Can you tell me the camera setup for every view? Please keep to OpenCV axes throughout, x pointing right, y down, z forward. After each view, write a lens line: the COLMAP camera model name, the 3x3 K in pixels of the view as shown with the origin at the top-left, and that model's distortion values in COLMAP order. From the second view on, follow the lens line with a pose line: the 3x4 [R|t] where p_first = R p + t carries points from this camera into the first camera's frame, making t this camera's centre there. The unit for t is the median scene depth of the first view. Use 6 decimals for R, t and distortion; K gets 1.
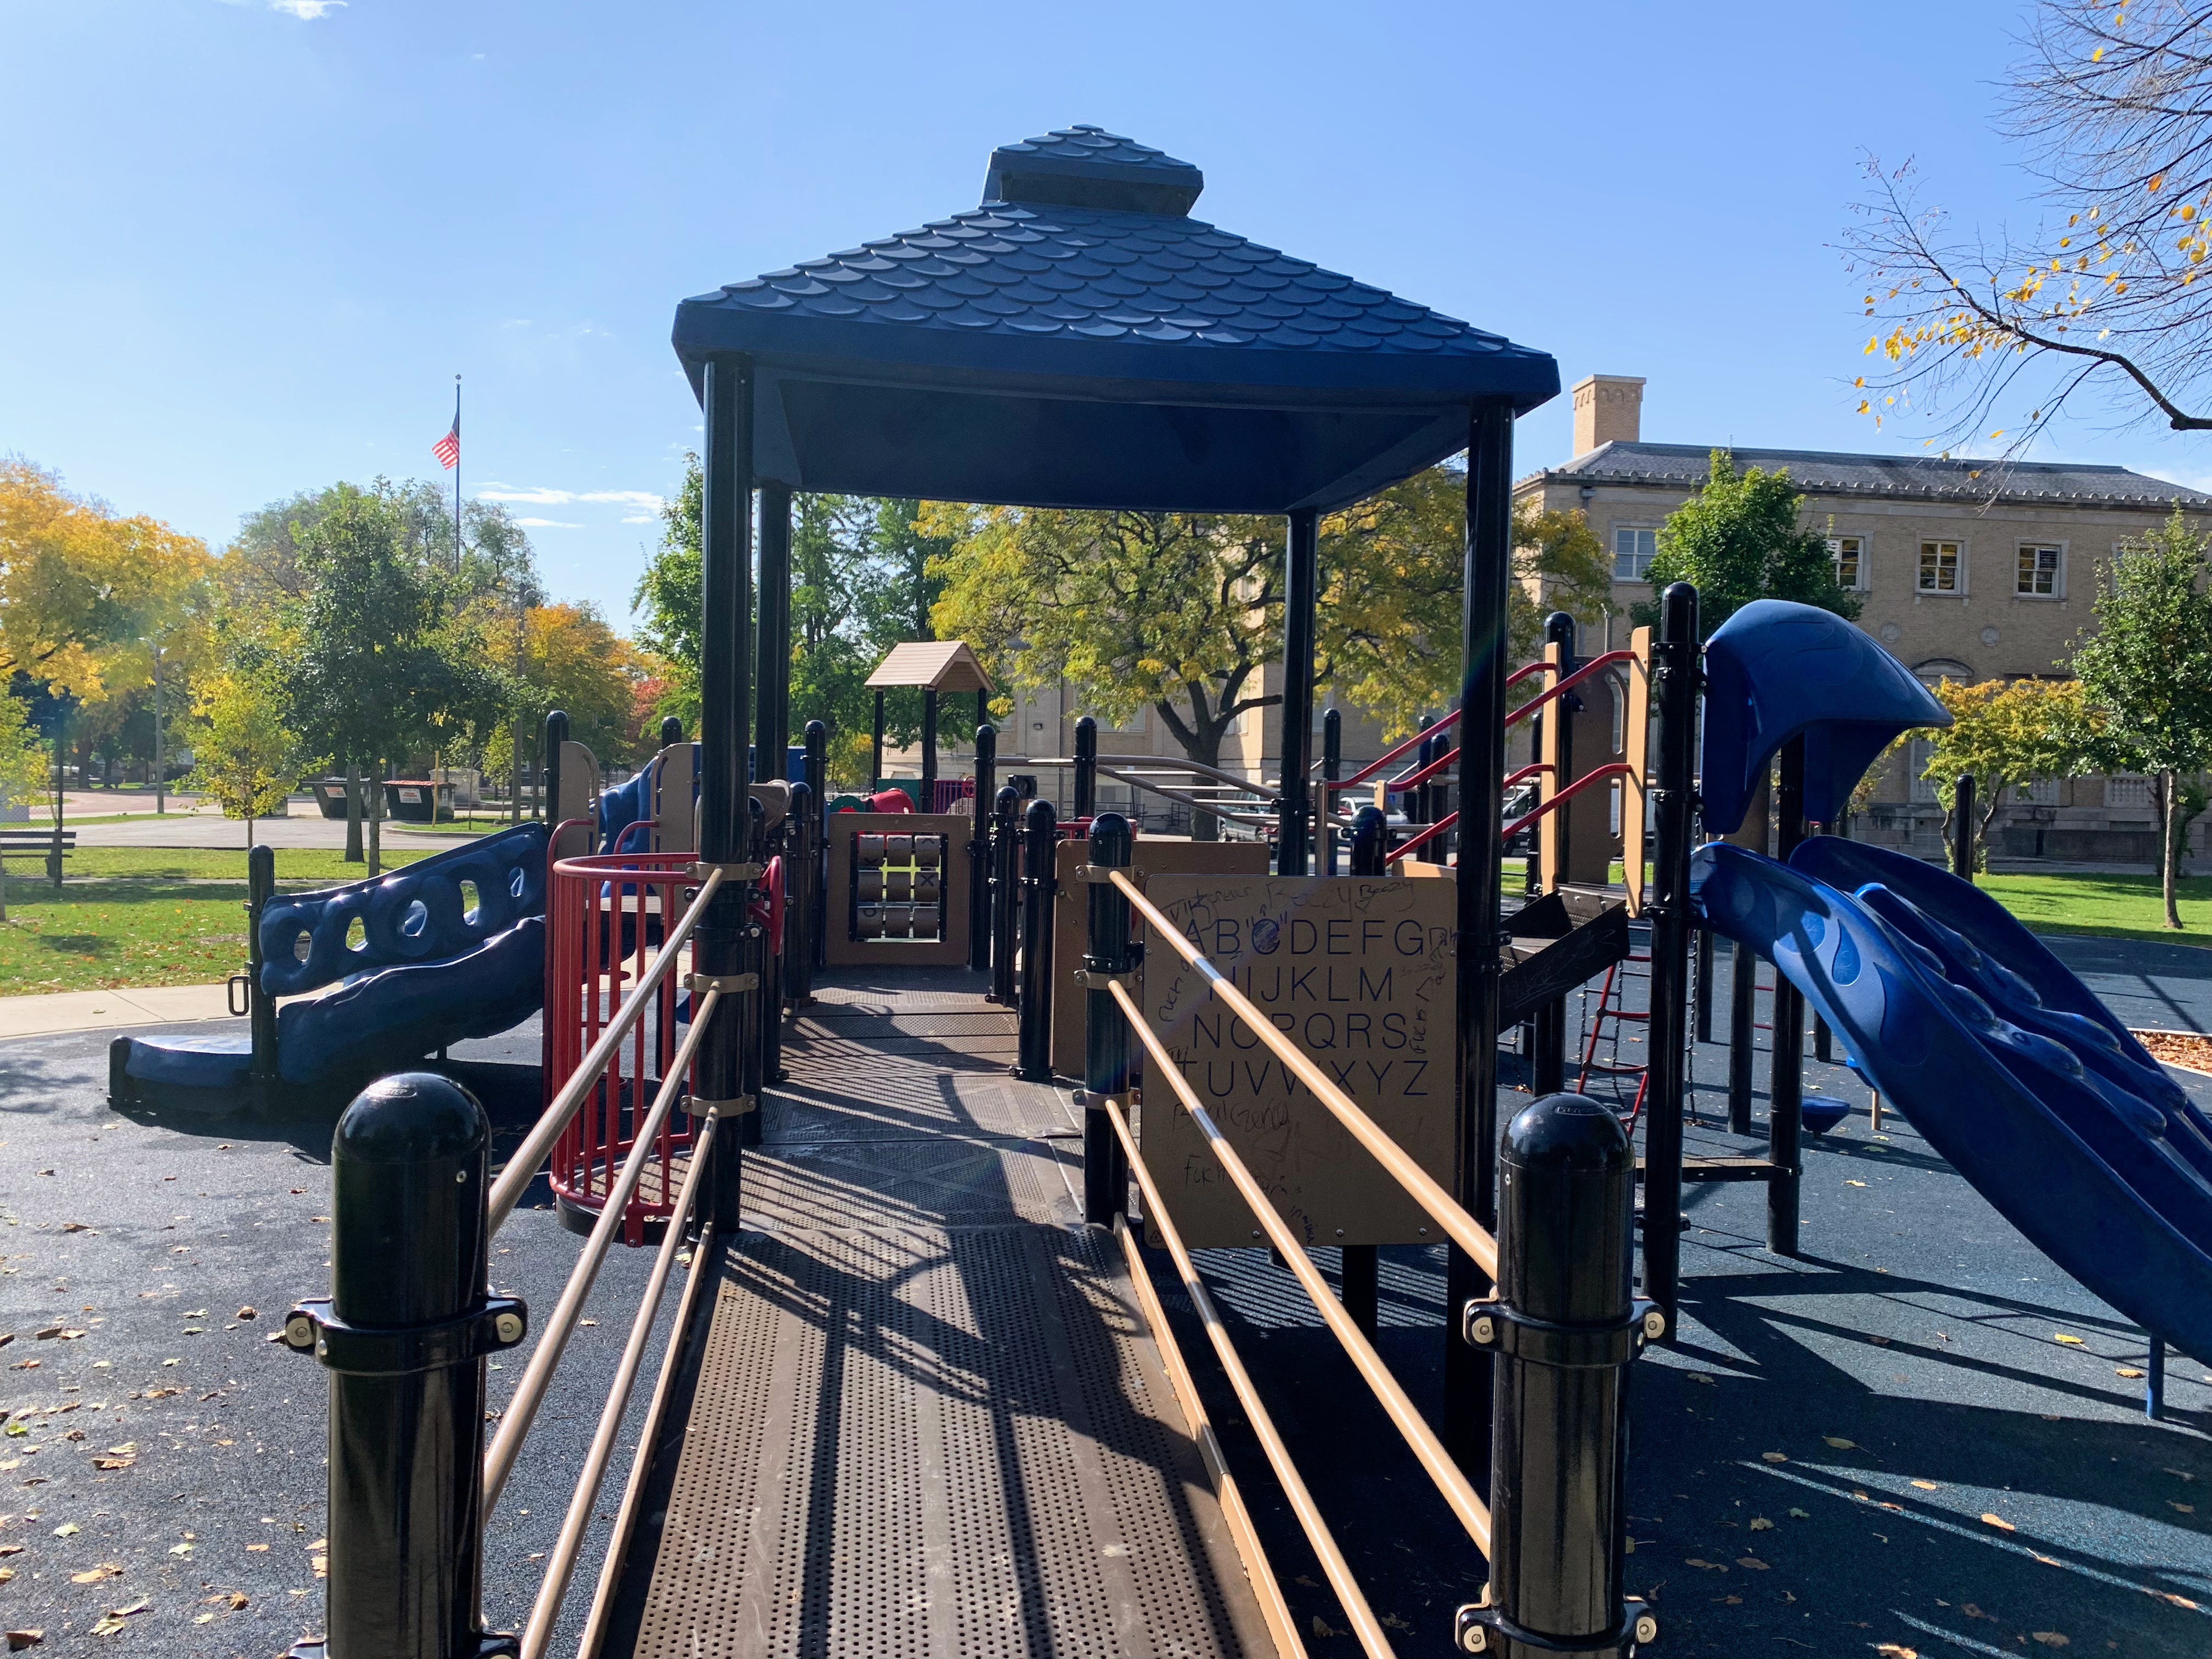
lens RADIAL K [[1683.3, 0, 1106.0], [0, 1683.3, 829.5], [0, 0, 1]] dist [0.003259, -0.000278]
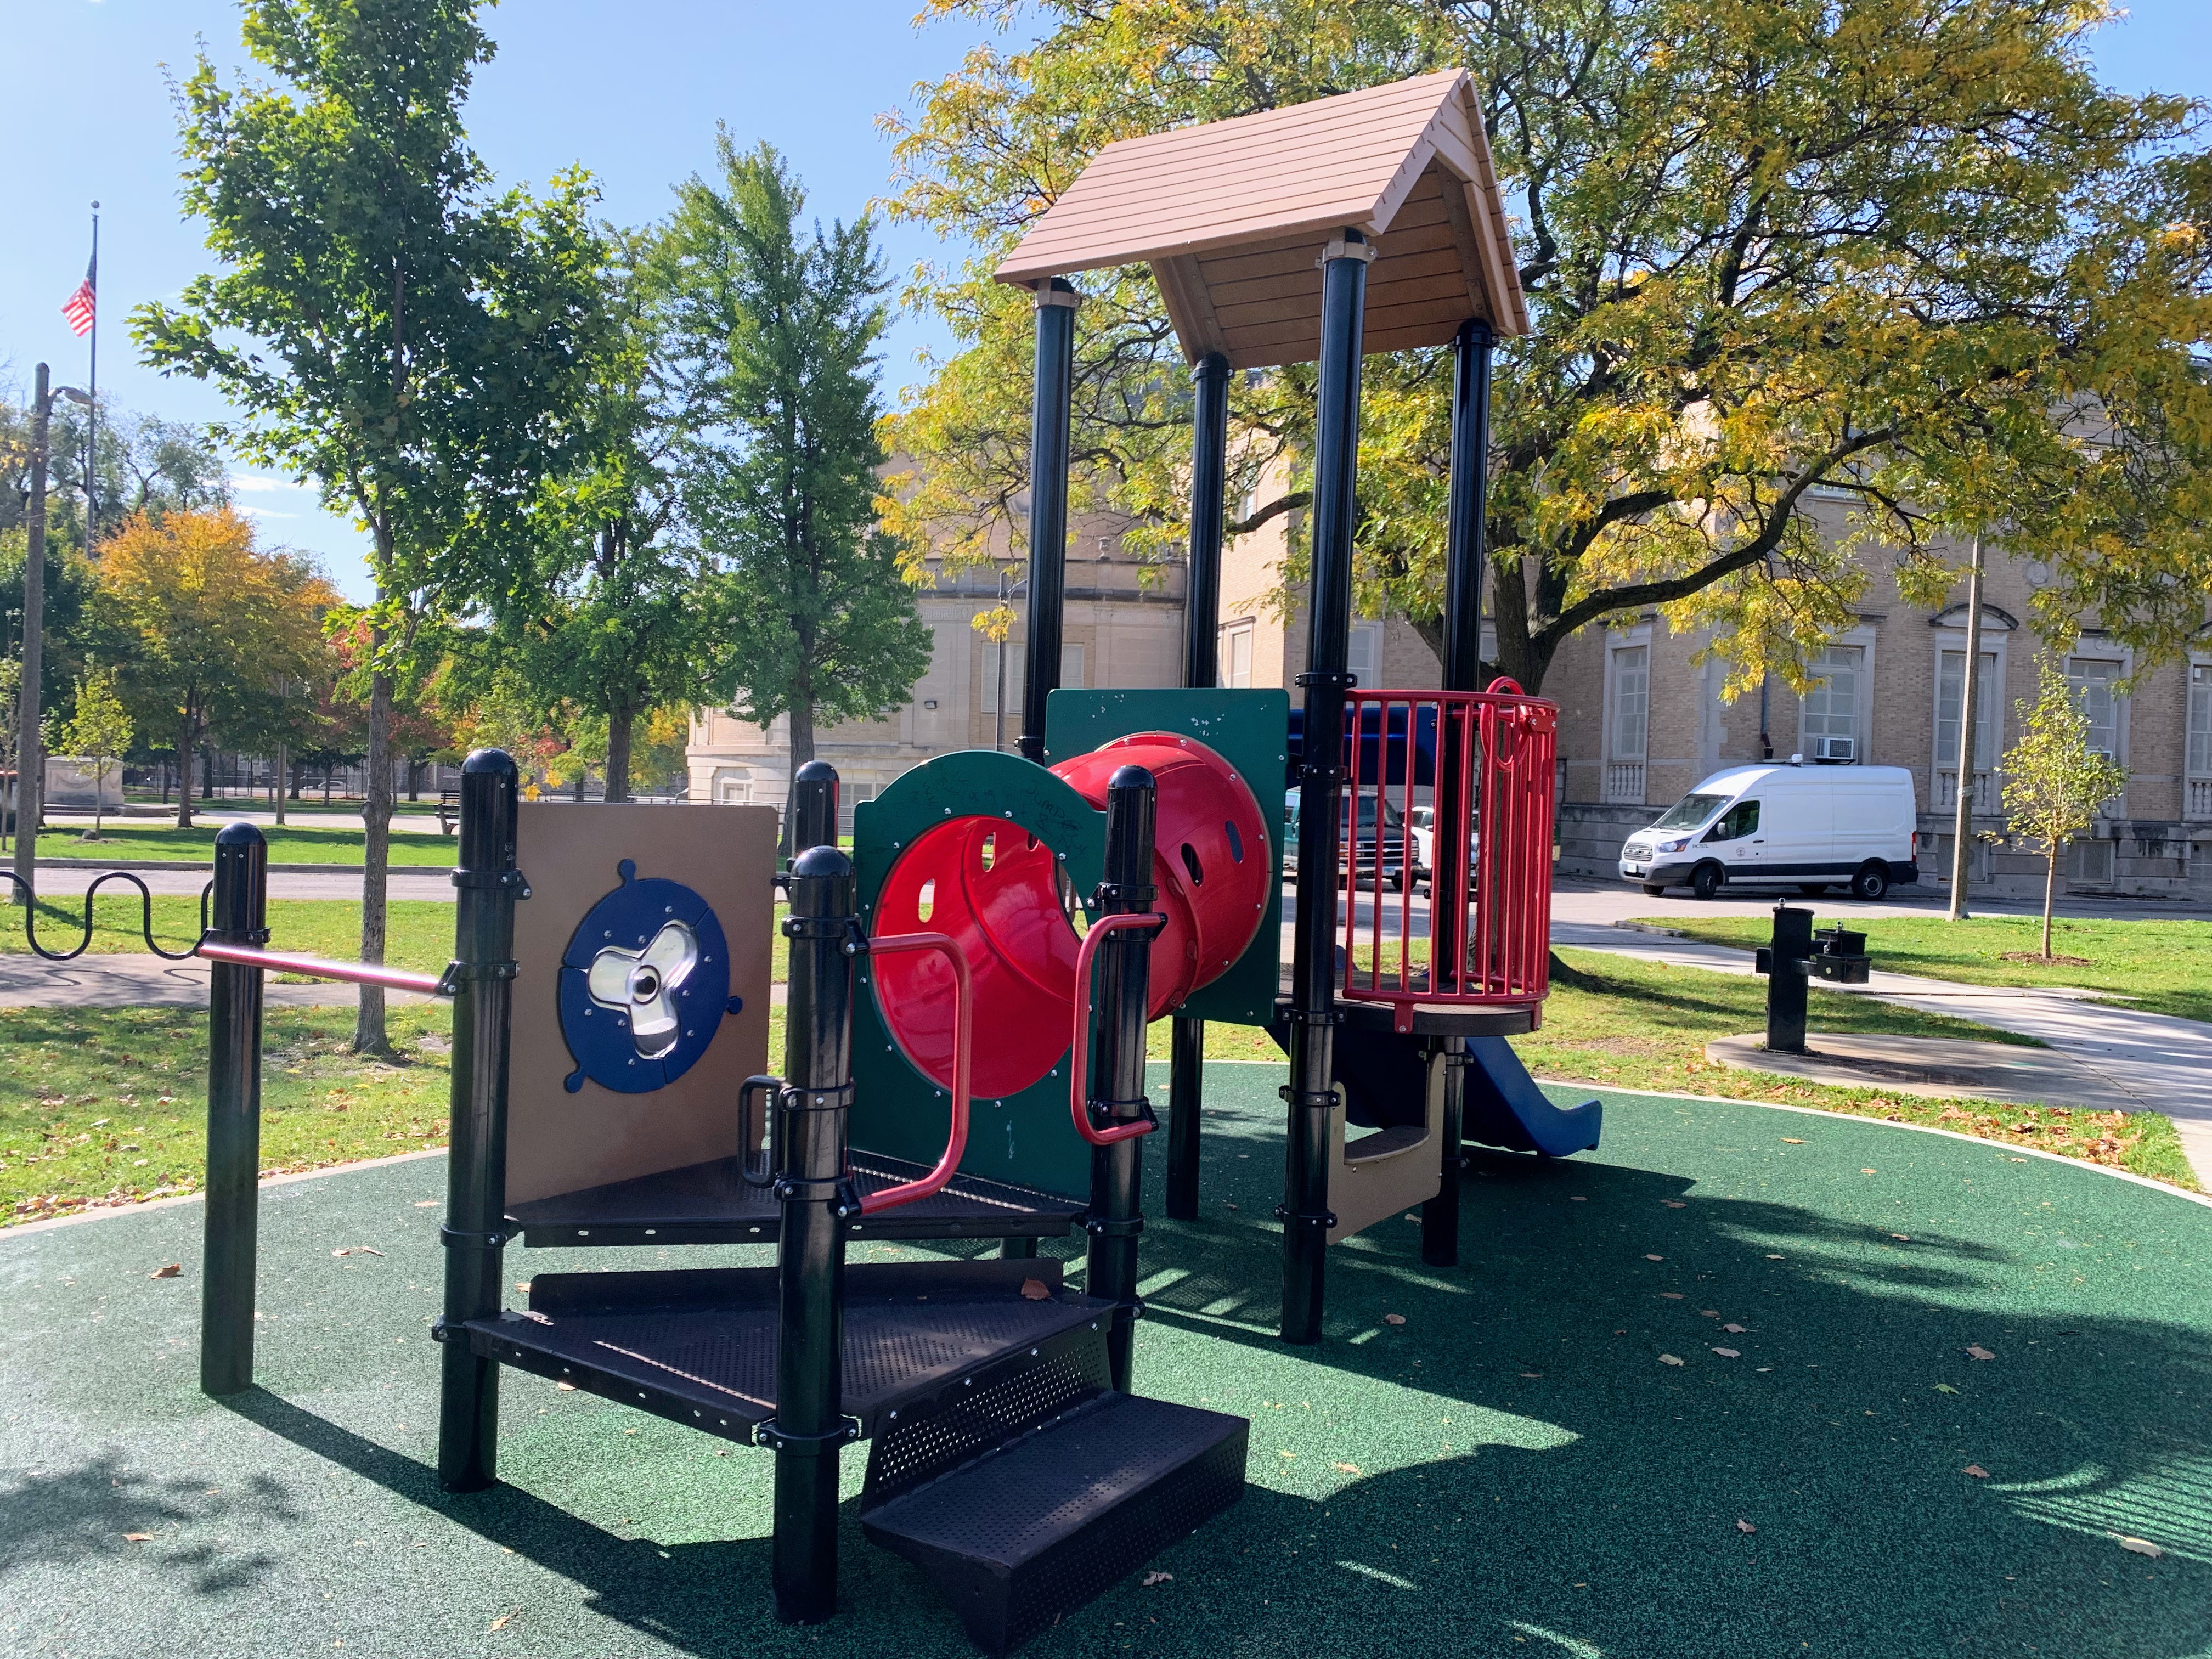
lens RADIAL K [[1683.3, 0, 1106.0], [0, 1683.3, 829.5], [0, 0, 1]] dist [0.003259, -0.000278]
pose [[0.992091, 0.006714, 0.125338, -0.068293], [-0.006018, 0.999964, -0.005937, -0.004788], [-0.125374, 0.005136, 0.992096, 0.340603]]
